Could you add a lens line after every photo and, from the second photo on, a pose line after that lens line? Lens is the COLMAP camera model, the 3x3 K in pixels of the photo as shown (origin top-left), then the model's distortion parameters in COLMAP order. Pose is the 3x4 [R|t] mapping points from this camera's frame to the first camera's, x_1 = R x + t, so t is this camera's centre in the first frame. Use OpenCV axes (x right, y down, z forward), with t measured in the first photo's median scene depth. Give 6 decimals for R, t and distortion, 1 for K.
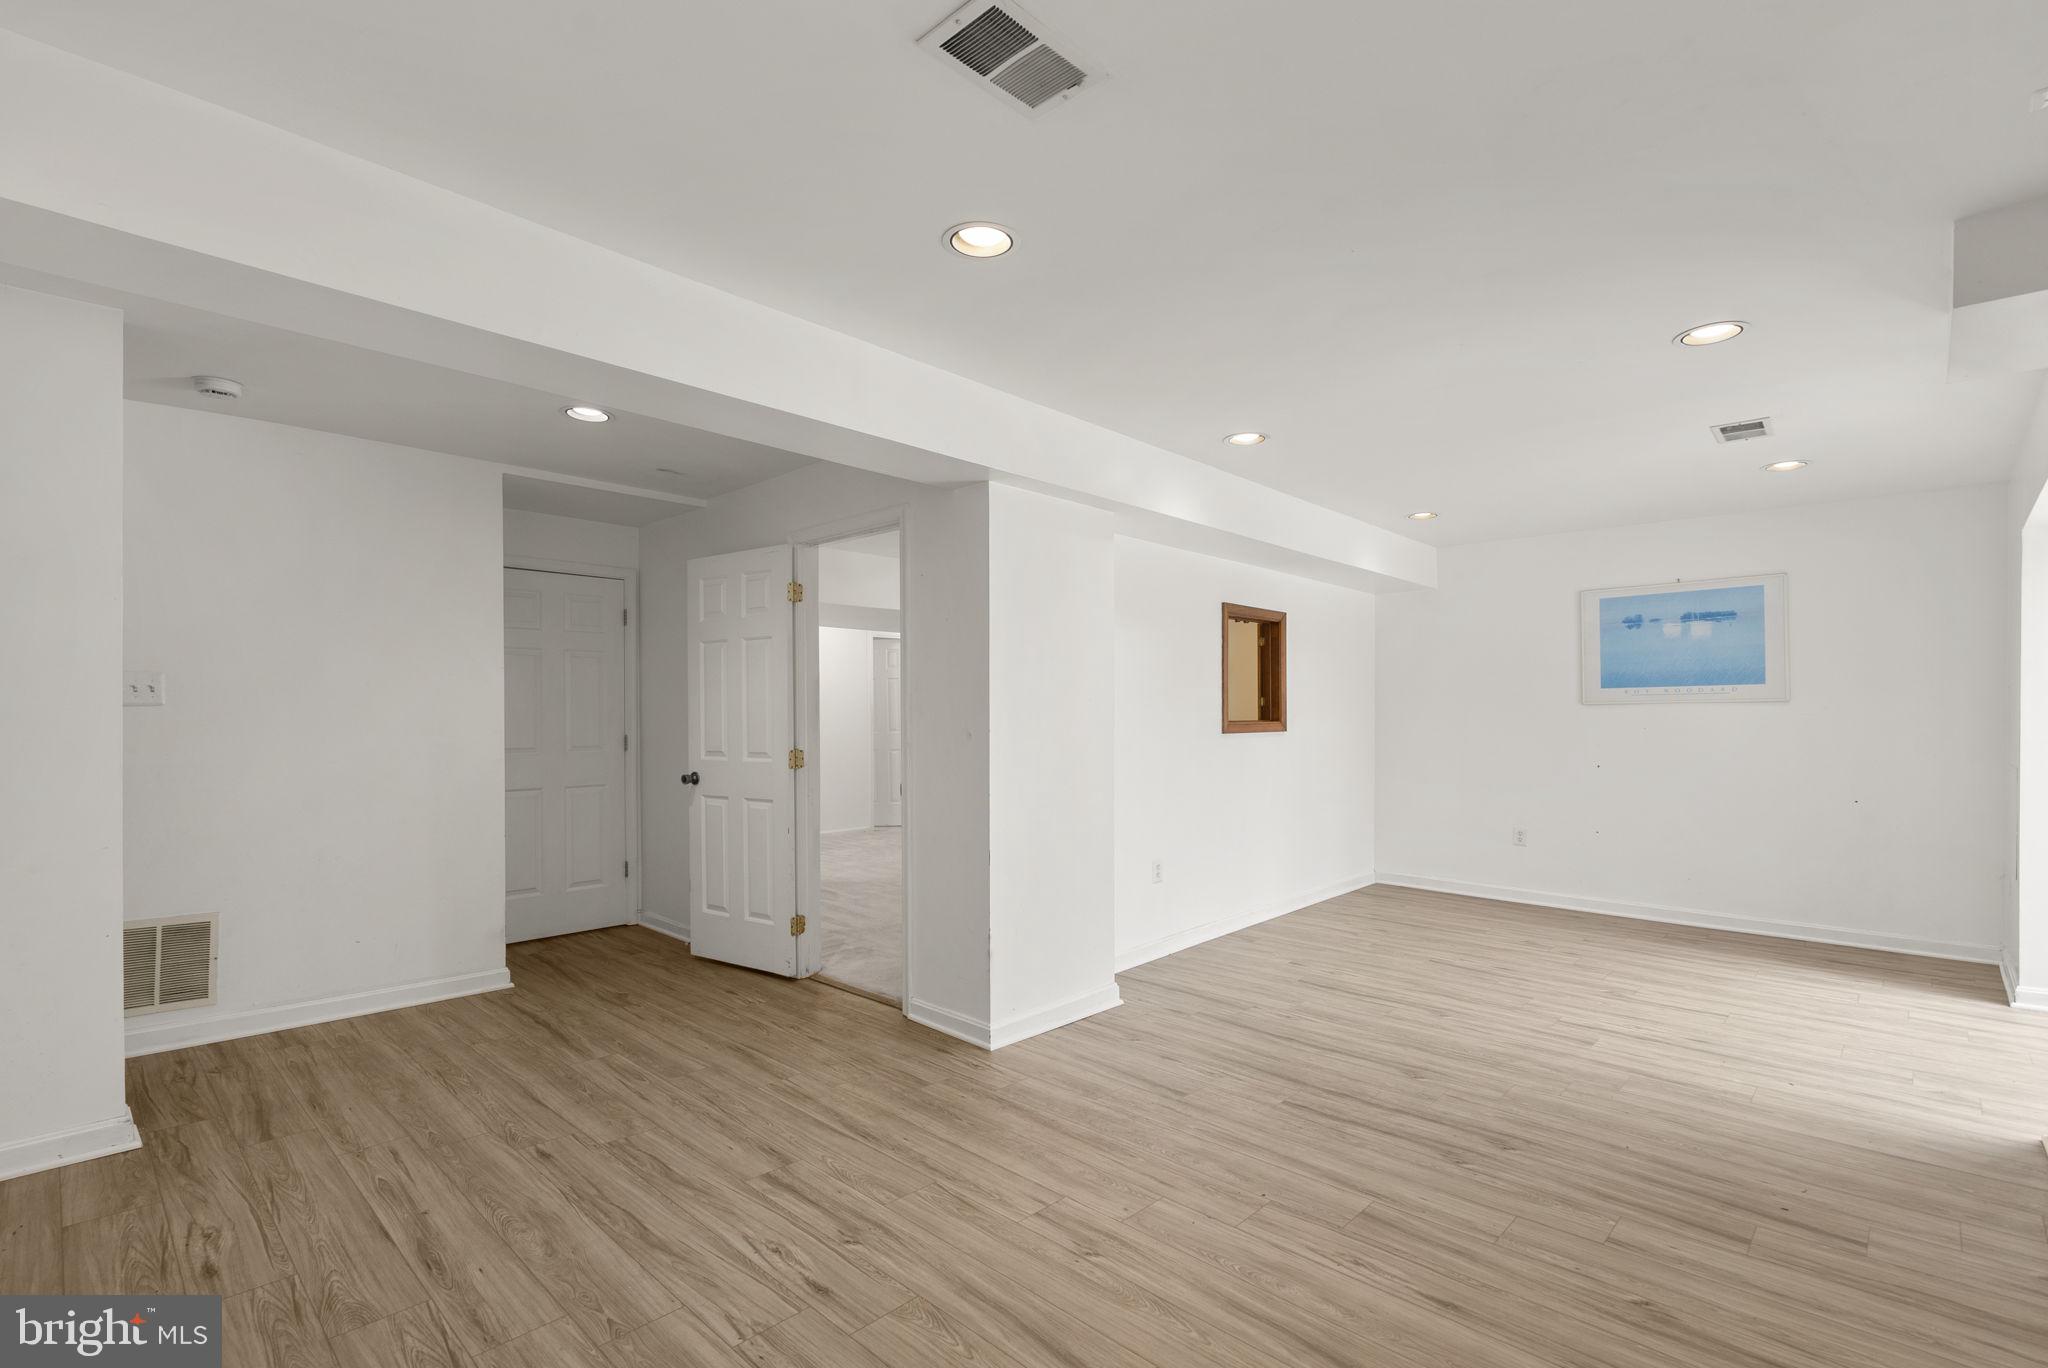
lens RADIAL K [[947.9, 0, 1032.5], [0, 947.9, 712.4], [0, 0, 1]] dist [-0.002928, -0.000434]
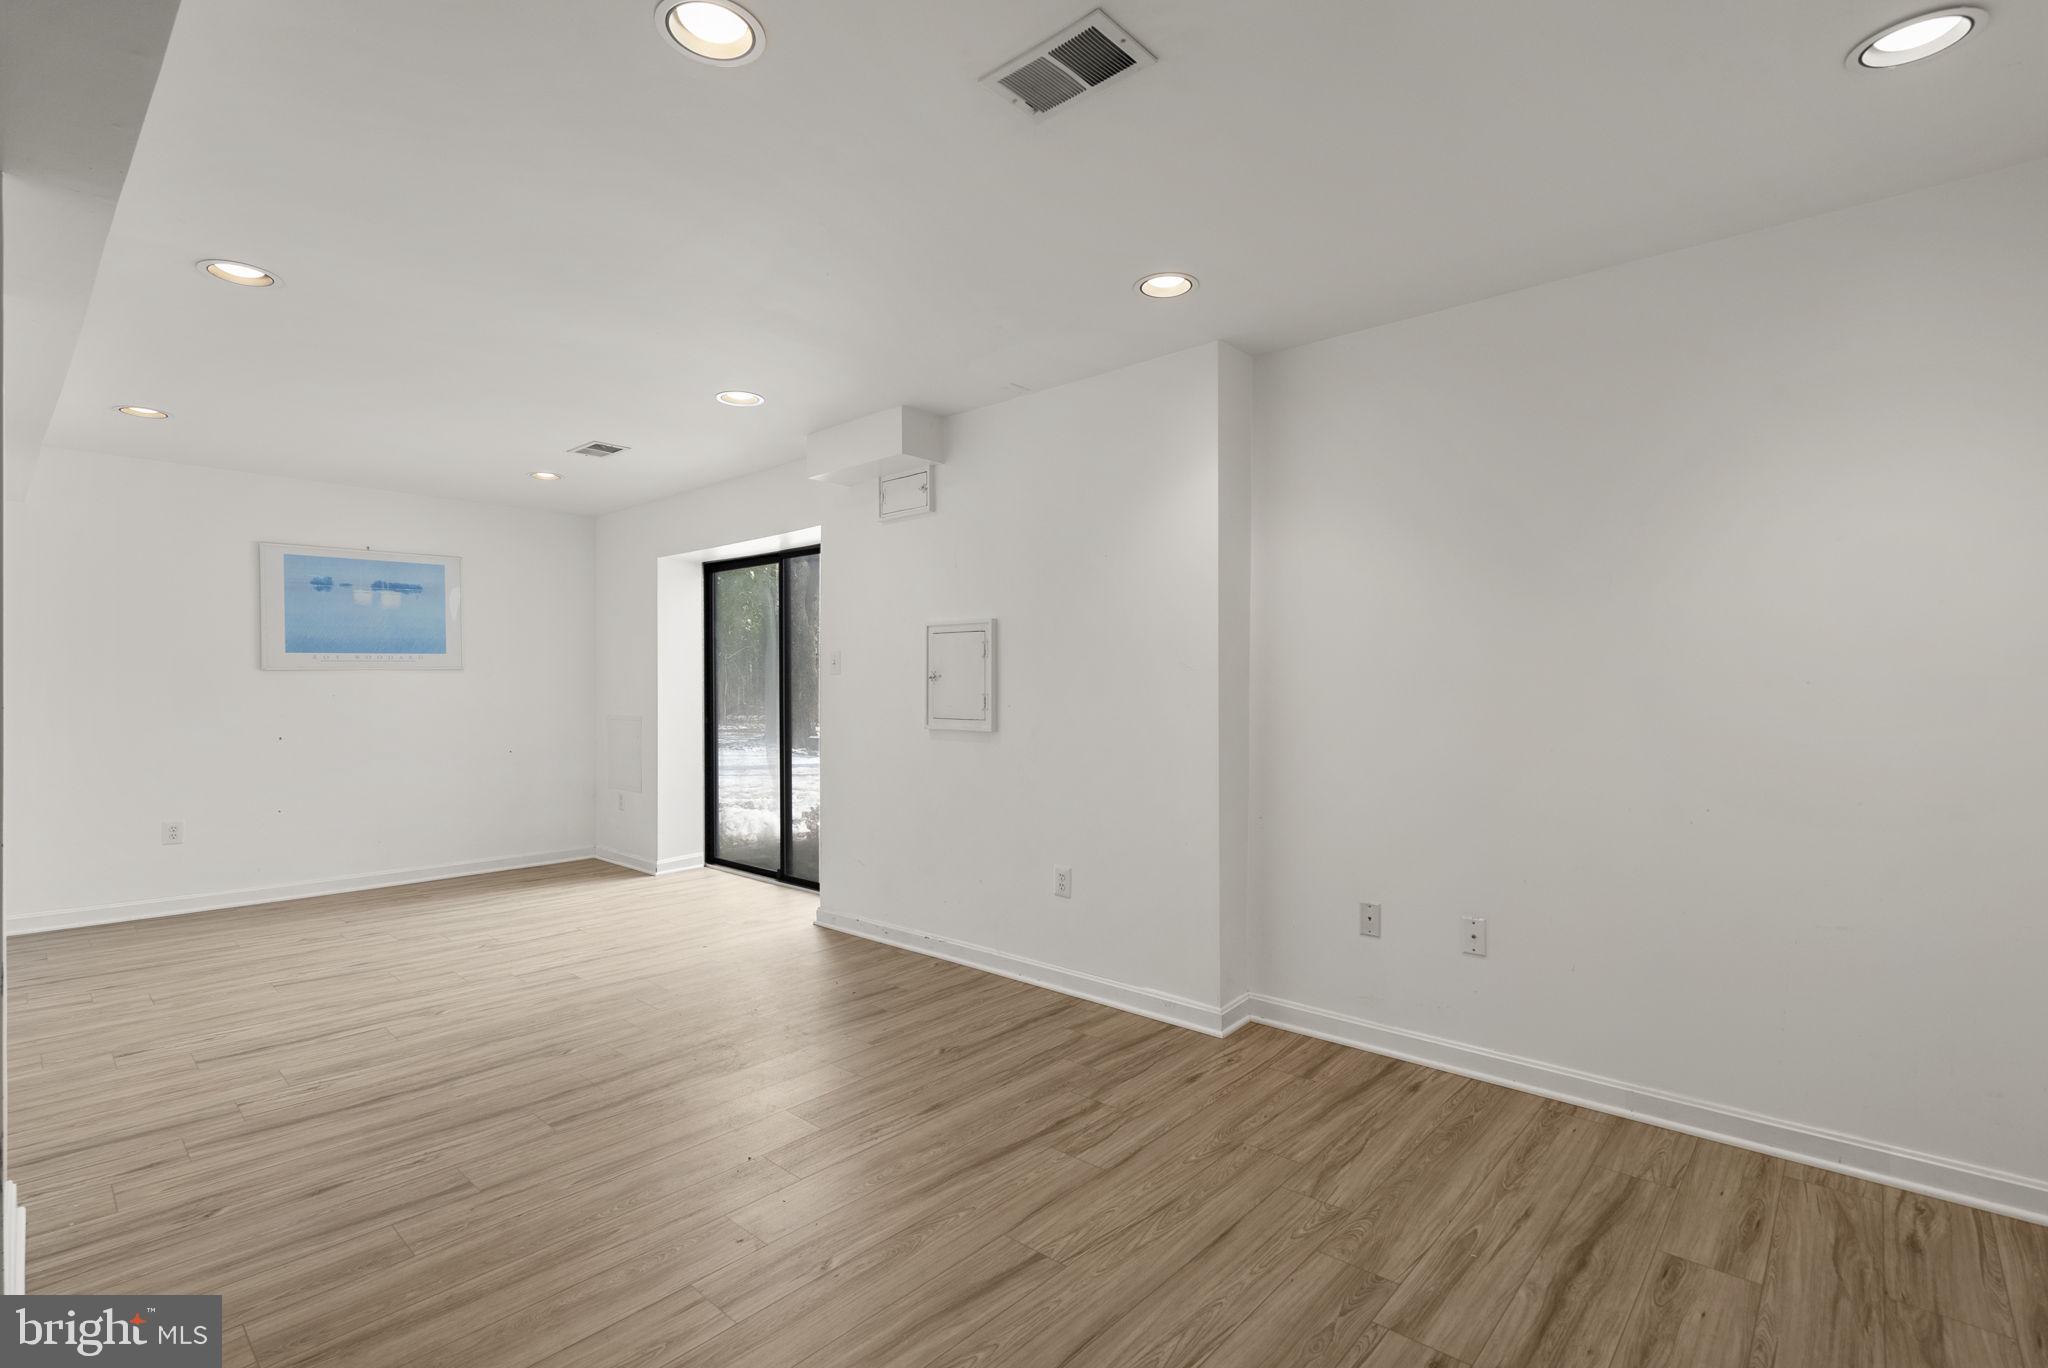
lens RADIAL K [[936.0, 0, 1024.0], [0, 936.0, 684.0], [0, 0, 1]] dist [-0.000834, -0.000122]
pose [[-0.024057, -0.001577, 0.999709, -0.353548], [0.001863, 0.999997, 0.001622, 0.005172], [-0.999709, 0.001901, -0.024054, 0.349330]]
